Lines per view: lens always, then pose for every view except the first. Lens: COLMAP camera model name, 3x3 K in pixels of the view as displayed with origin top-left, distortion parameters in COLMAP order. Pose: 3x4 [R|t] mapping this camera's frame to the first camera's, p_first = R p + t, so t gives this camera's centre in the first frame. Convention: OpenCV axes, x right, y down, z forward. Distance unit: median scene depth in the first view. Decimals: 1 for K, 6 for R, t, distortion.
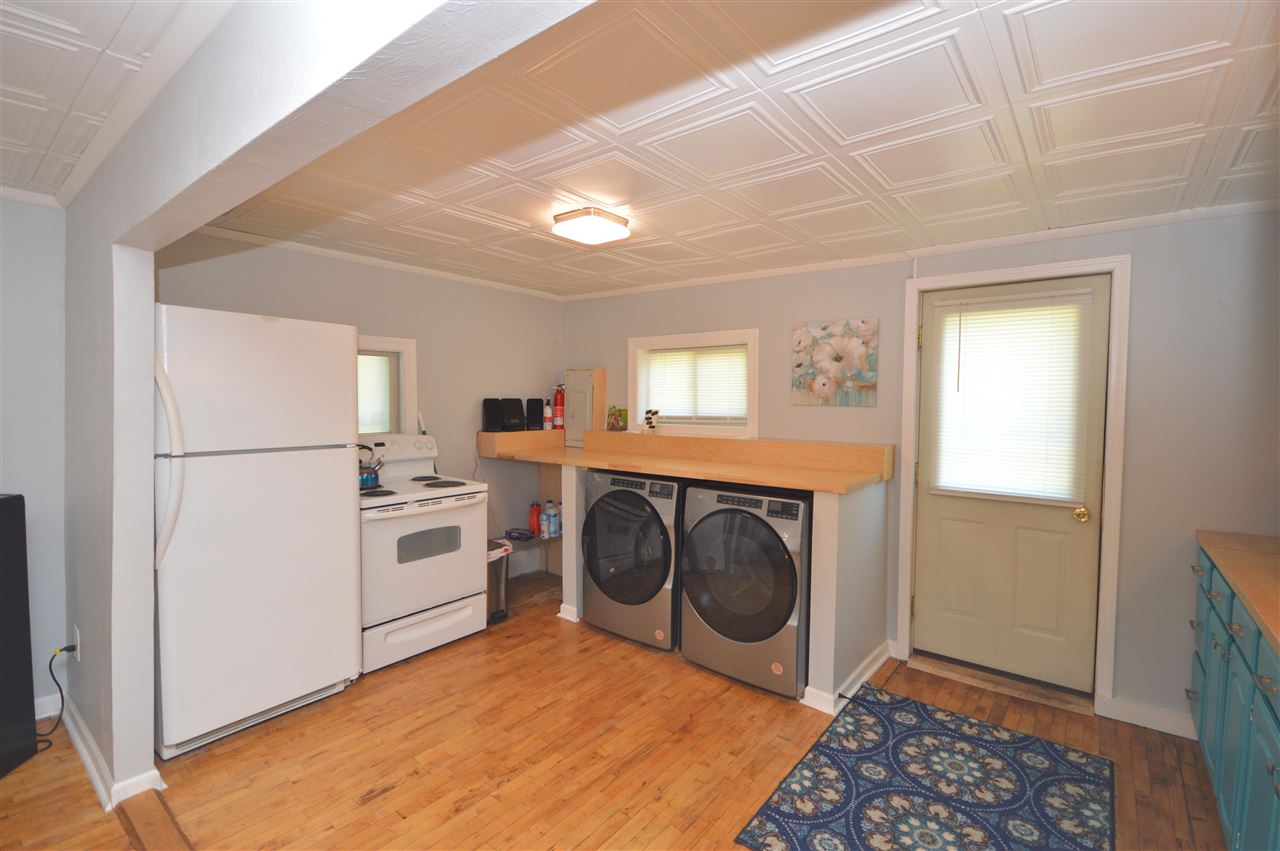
lens RADIAL K [[566.5, 0, 643.6], [0, 566.5, 425.2], [0, 0, 1]] dist [-0.009877, -0.003196]
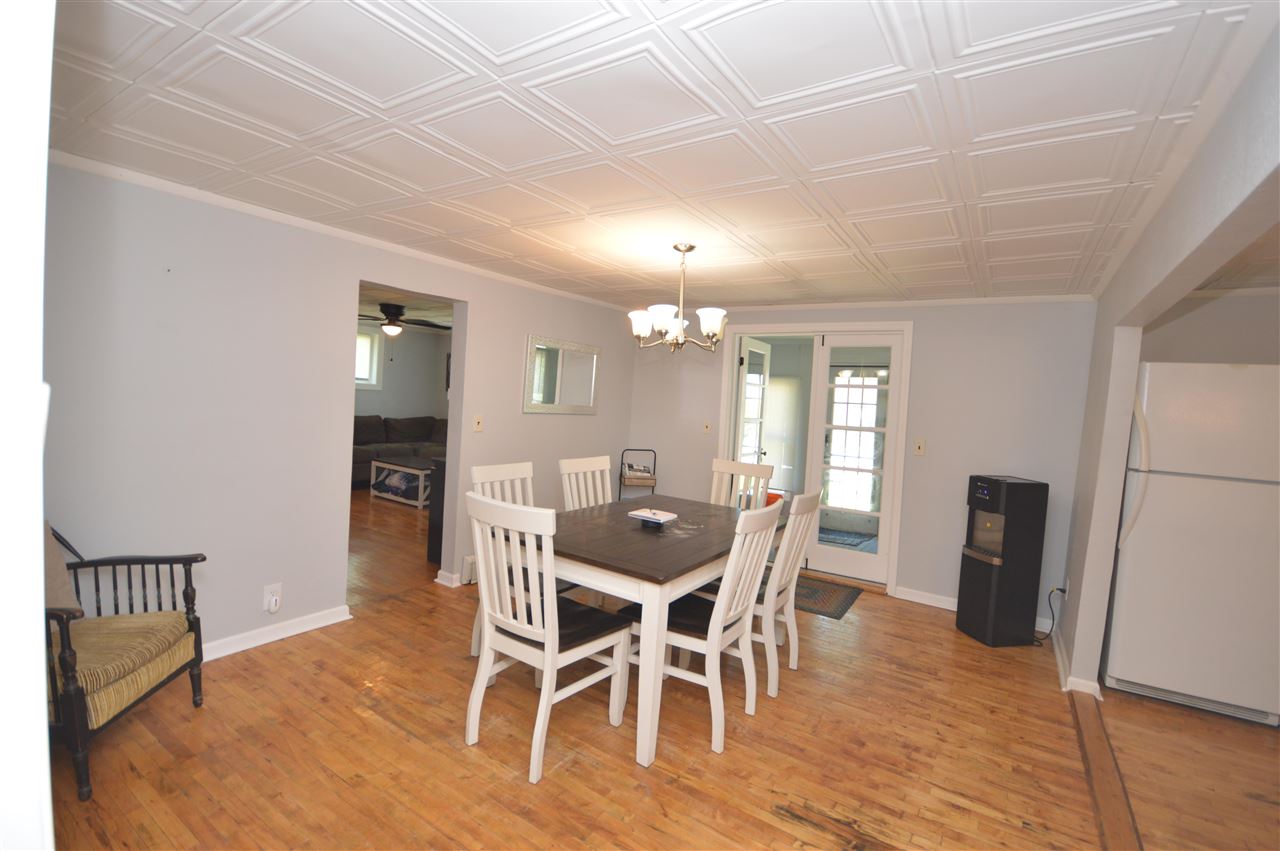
lens RADIAL K [[566.5, 0, 638.7], [0, 566.5, 426.6], [0, 0, 1]] dist [-0.009877, -0.003196]
pose [[0.080491, 0.046317, -0.995679, 0.339168], [-0.094865, 0.994741, 0.038604, 0.007892], [0.992231, 0.091348, 0.084462, -0.276682]]
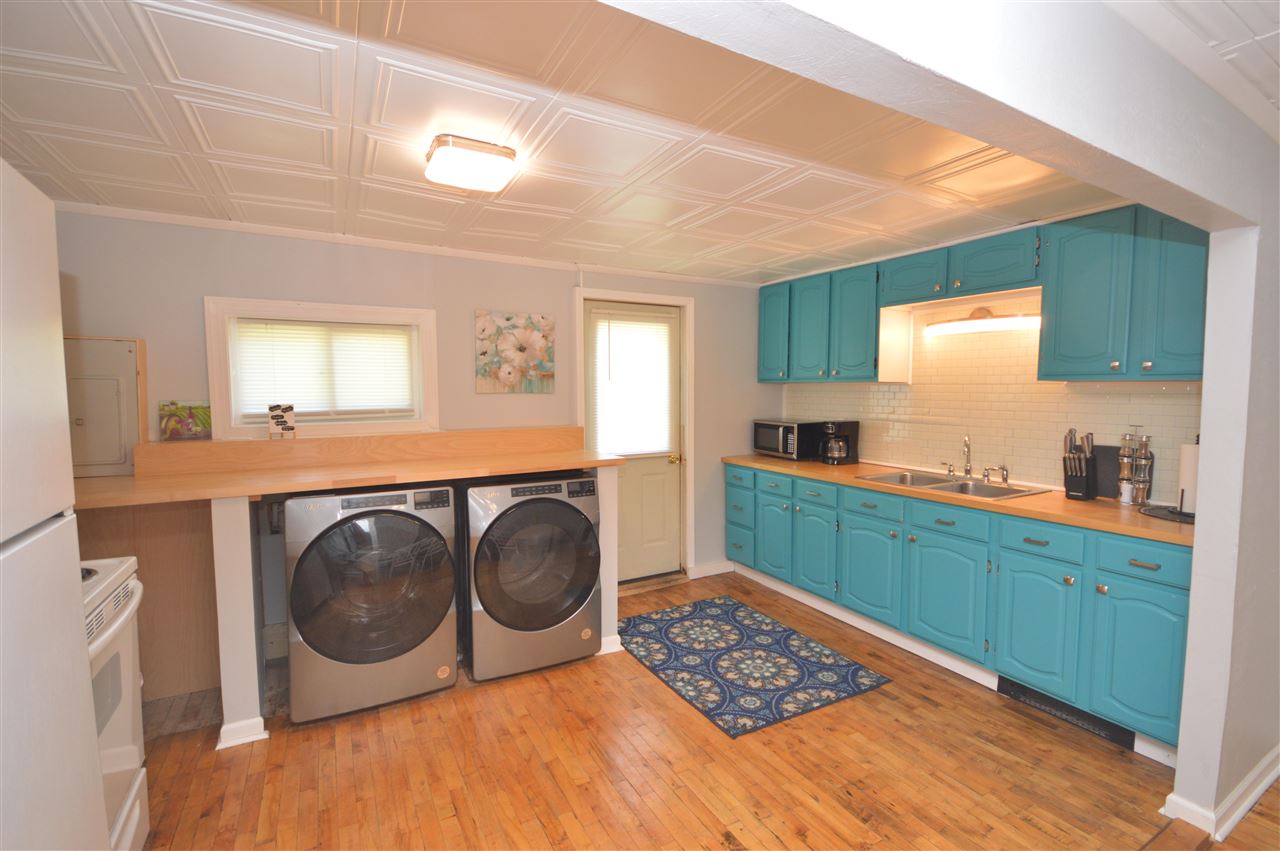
lens RADIAL K [[566.5, 0, 643.7], [0, 566.5, 426.7], [0, 0, 1]] dist [-0.009877, -0.003196]
pose [[0.377488, -0.070838, 0.923301, -0.704080], [0.051710, 0.997127, 0.055360, -0.022764], [-0.924569, 0.026846, 0.380067, 0.472644]]
